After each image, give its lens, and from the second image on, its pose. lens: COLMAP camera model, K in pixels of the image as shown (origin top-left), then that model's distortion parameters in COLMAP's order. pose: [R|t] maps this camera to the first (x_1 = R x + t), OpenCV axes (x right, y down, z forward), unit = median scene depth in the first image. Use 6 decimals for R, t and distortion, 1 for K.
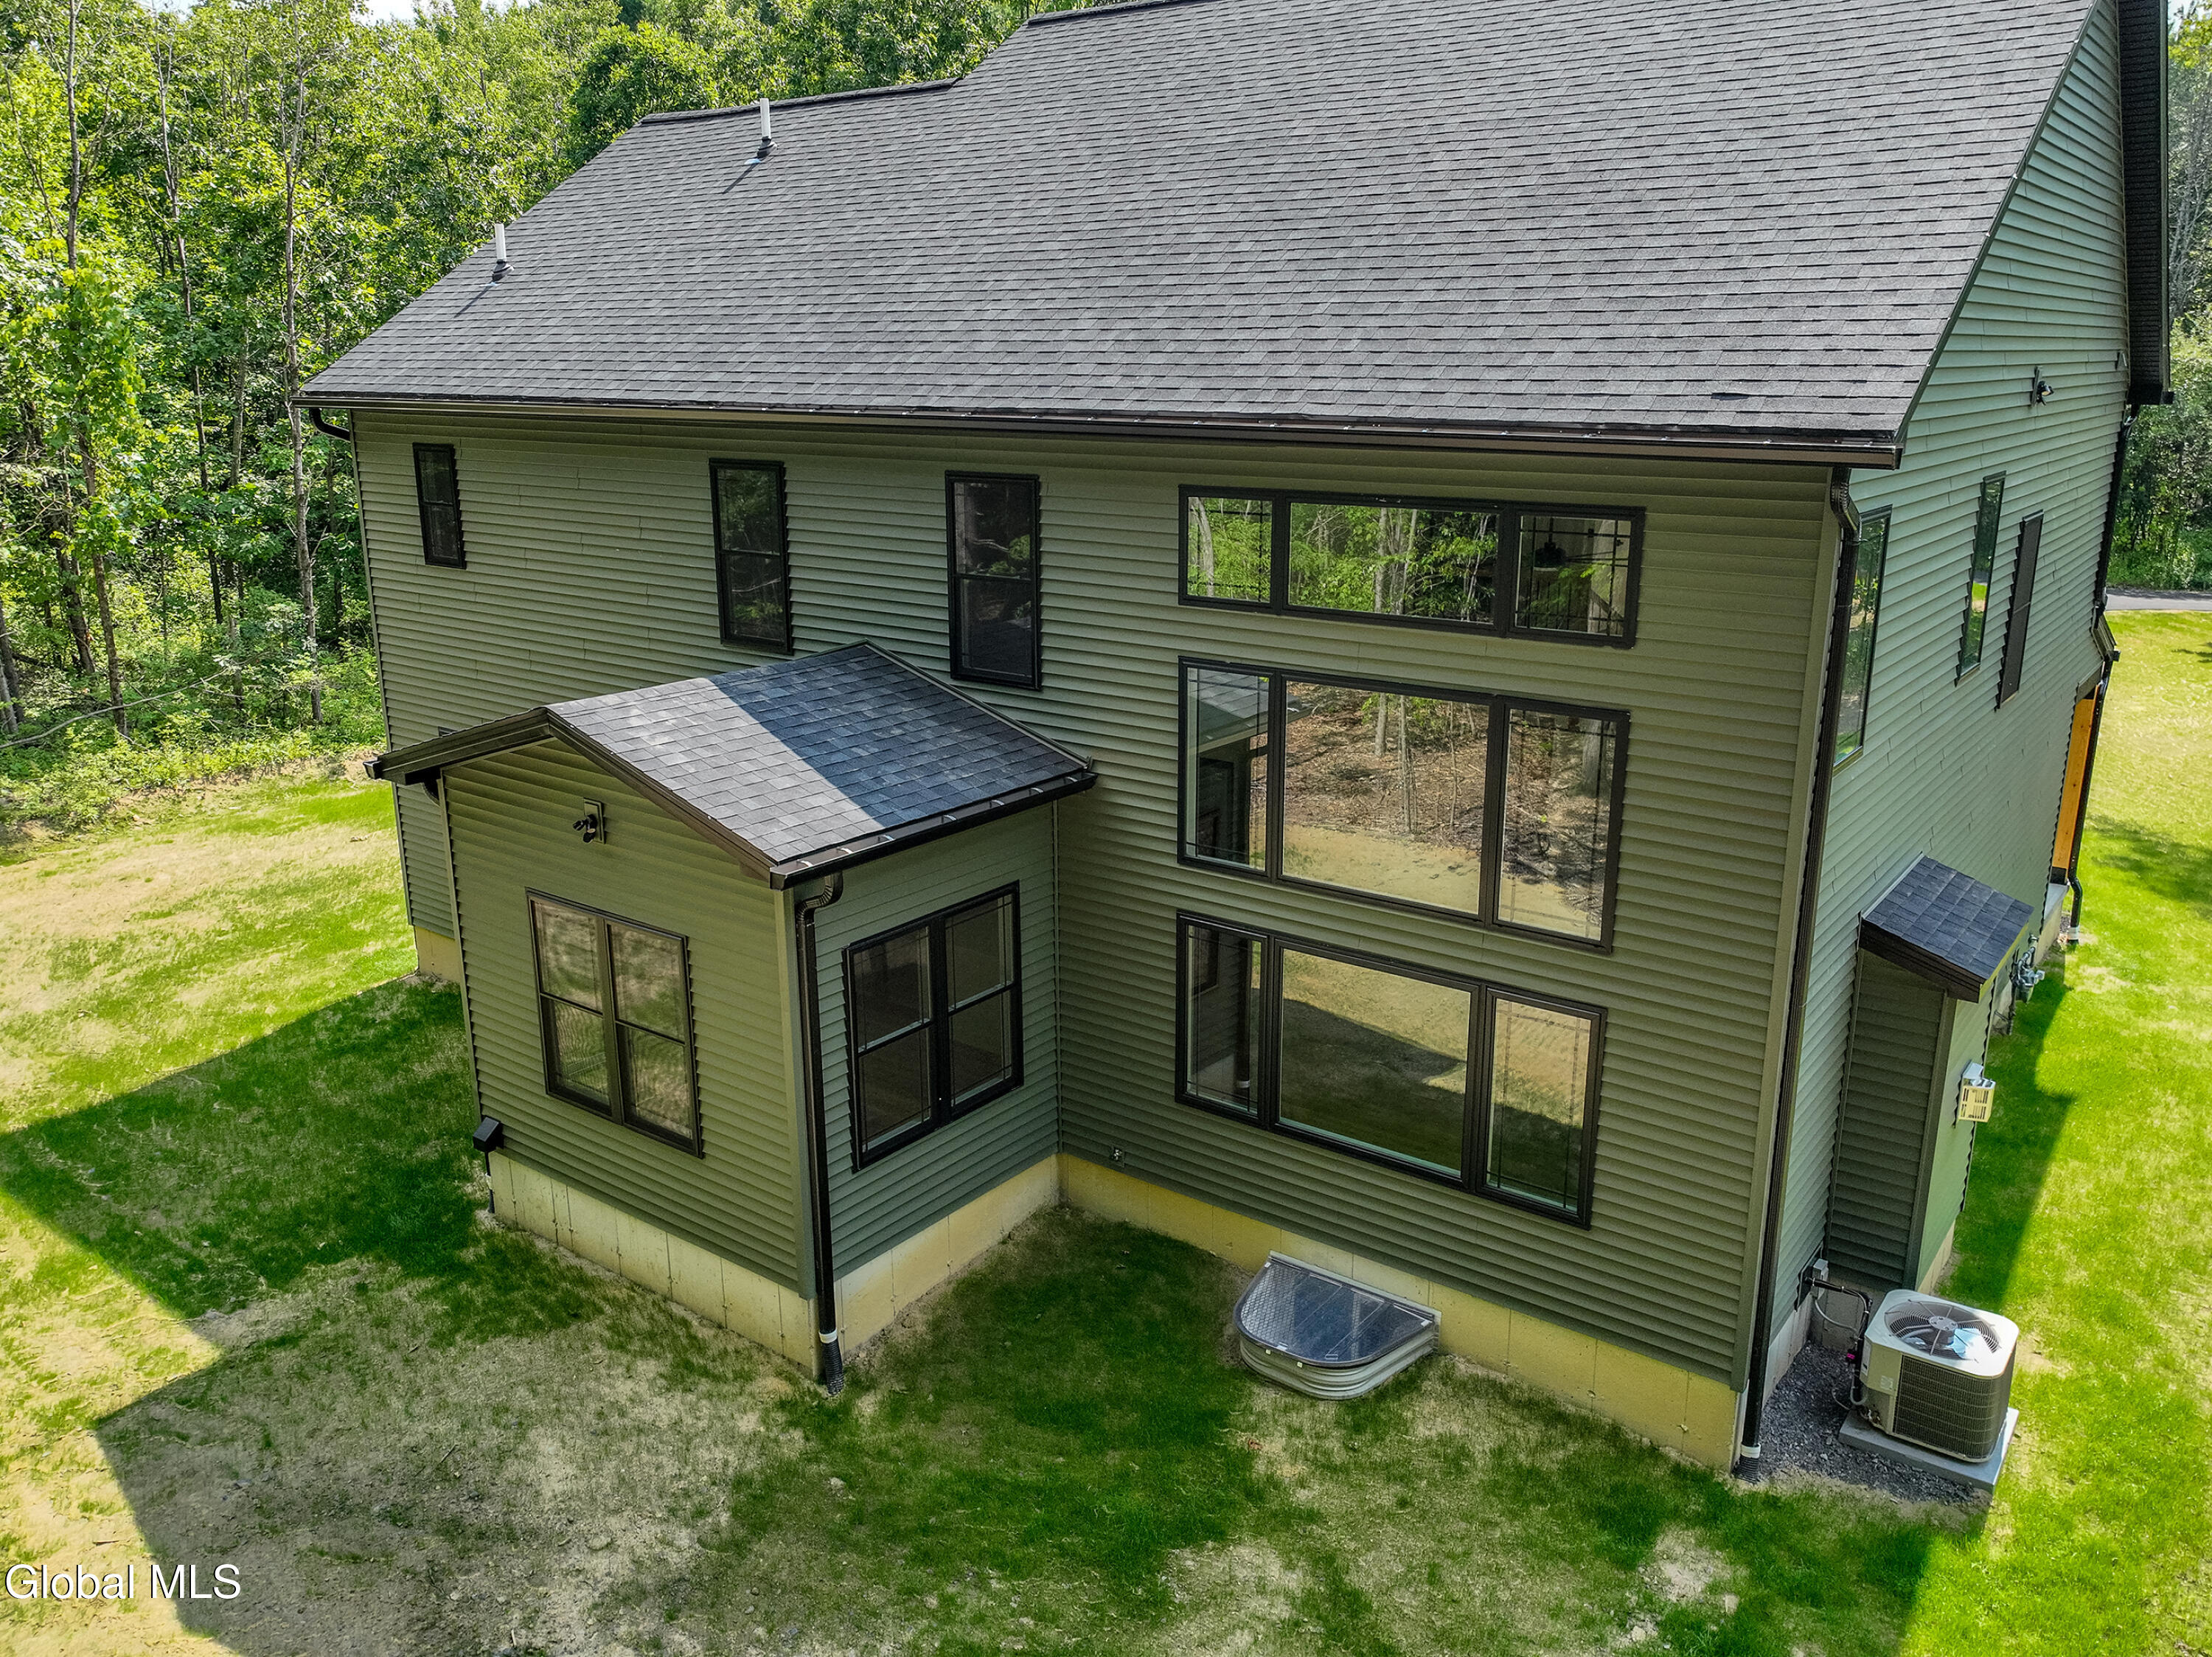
lens RADIAL K [[1666.3, 0, 1106.0], [0, 1666.3, 828.5], [0, 0, 1]] dist [0.012556, 0.007183]
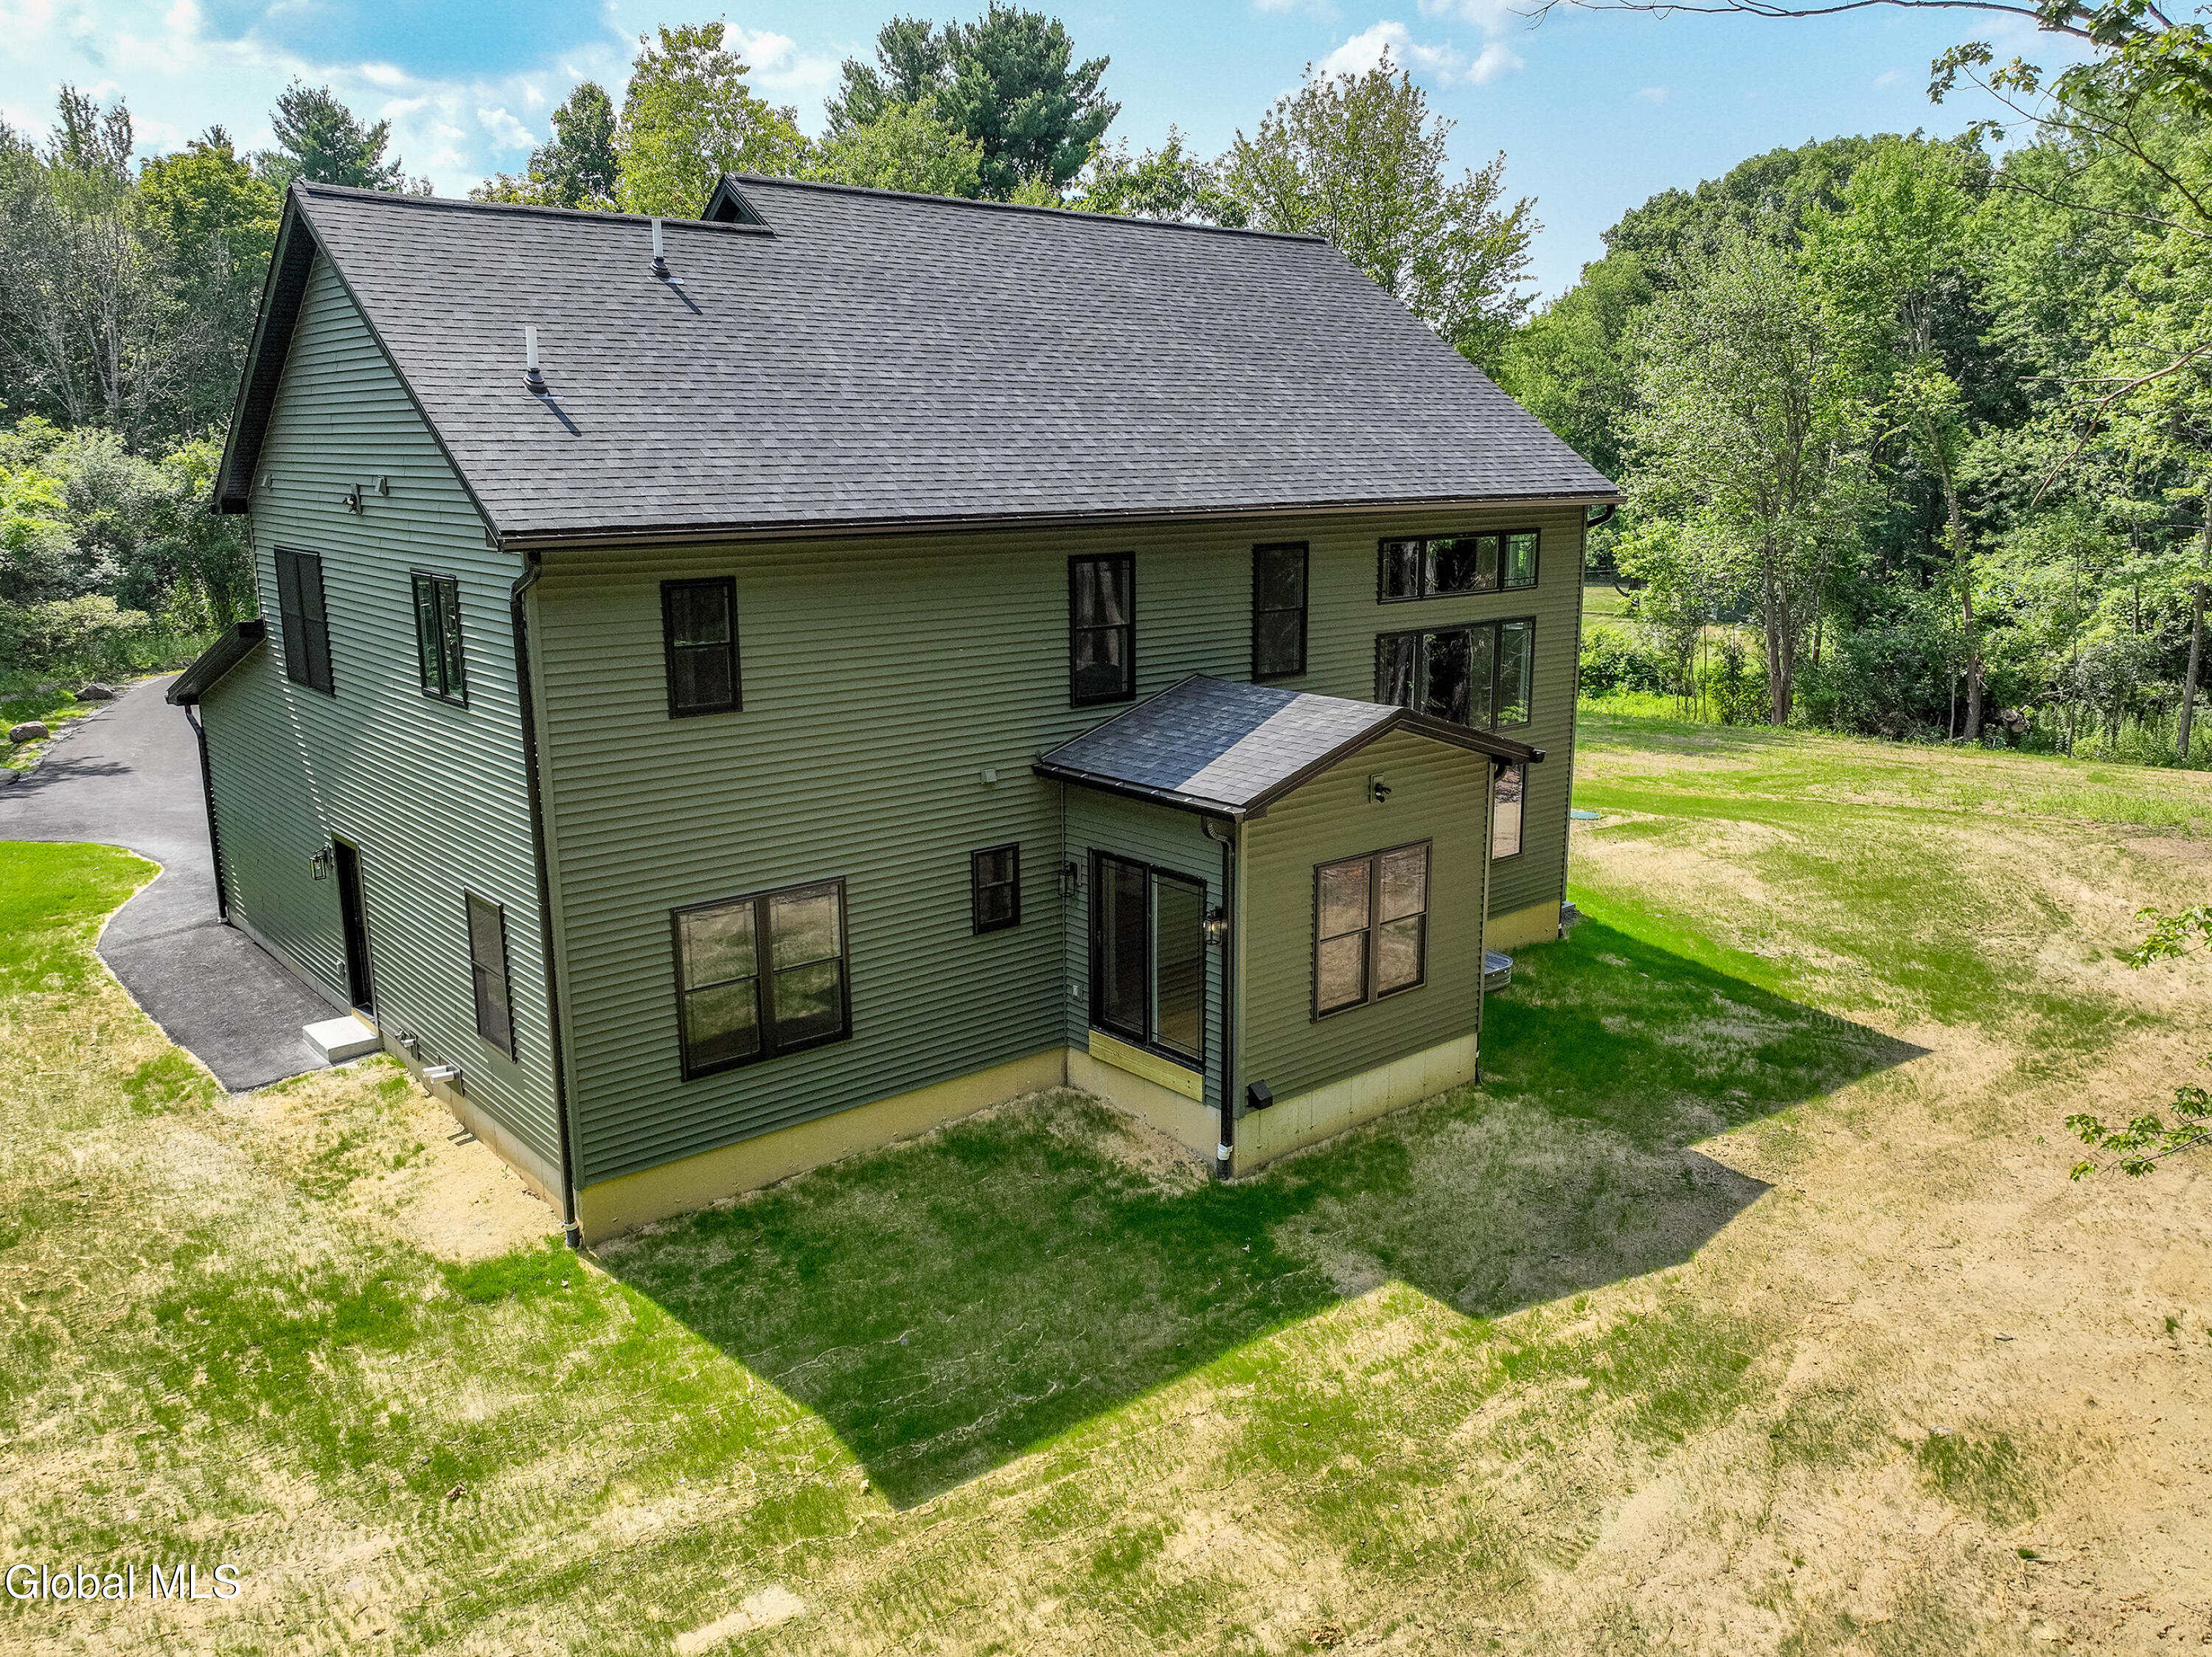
lens RADIAL K [[1666.3, 0, 1106.0], [0, 1666.3, 828.5], [0, 0, 1]] dist [0.012556, 0.007183]
pose [[0.220210, -0.220853, 0.950122, -1.357848], [0.269193, 0.949966, 0.158426, -0.206185], [-0.937573, 0.220879, 0.268644, 0.650500]]
